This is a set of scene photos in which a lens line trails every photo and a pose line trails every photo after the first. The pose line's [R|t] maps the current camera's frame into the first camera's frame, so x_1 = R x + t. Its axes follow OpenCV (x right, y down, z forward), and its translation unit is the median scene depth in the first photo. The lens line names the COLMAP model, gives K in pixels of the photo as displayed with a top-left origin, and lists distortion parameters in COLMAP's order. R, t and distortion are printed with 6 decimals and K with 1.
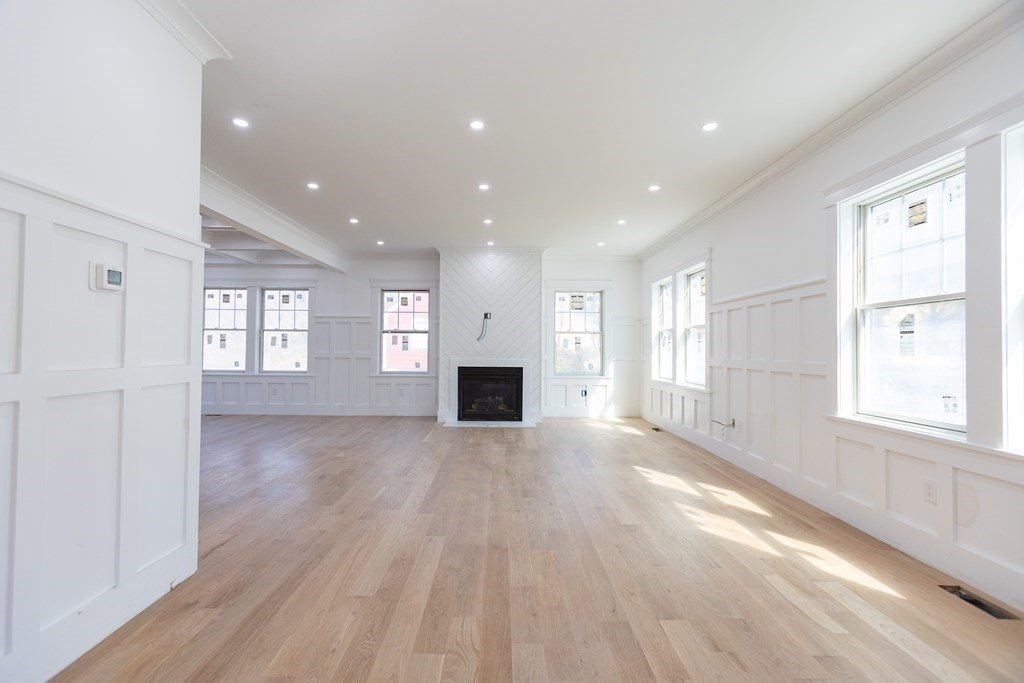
lens RADIAL K [[459.6, 0, 509.9], [0, 459.6, 339.7], [0, 0, 1]] dist [-0.009075, 0.006886]
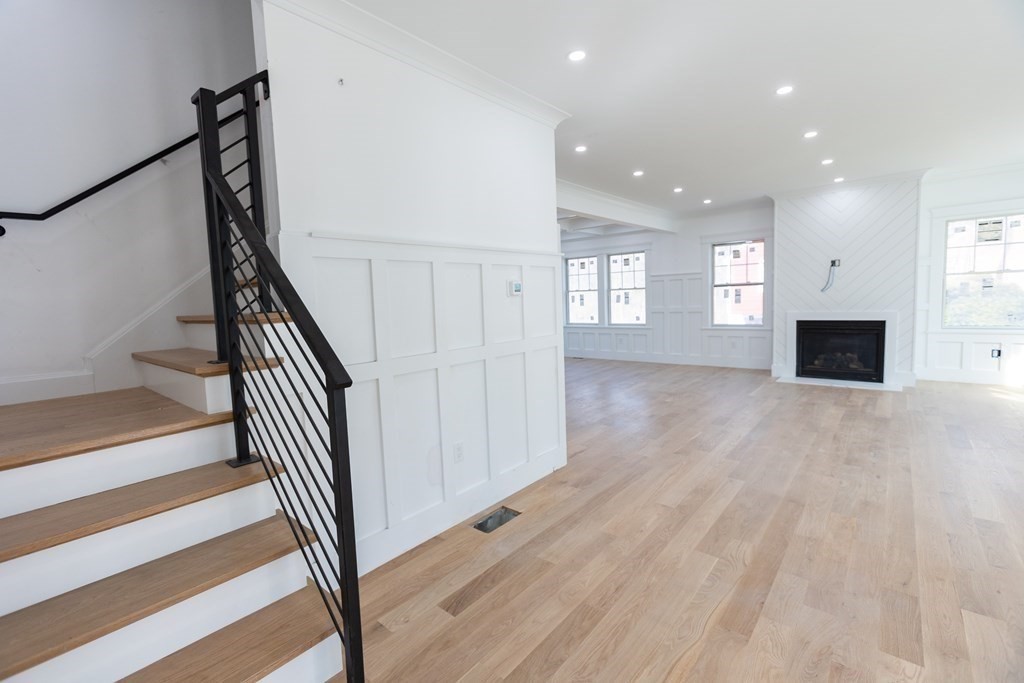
lens RADIAL K [[459.6, 0, 508.0], [0, 459.6, 340.9], [0, 0, 1]] dist [-0.009075, 0.006886]
pose [[0.745086, 0.026713, -0.666433, 0.122859], [0.059964, 0.992468, 0.106824, -0.058251], [0.664267, -0.119555, 0.737873, -0.147571]]
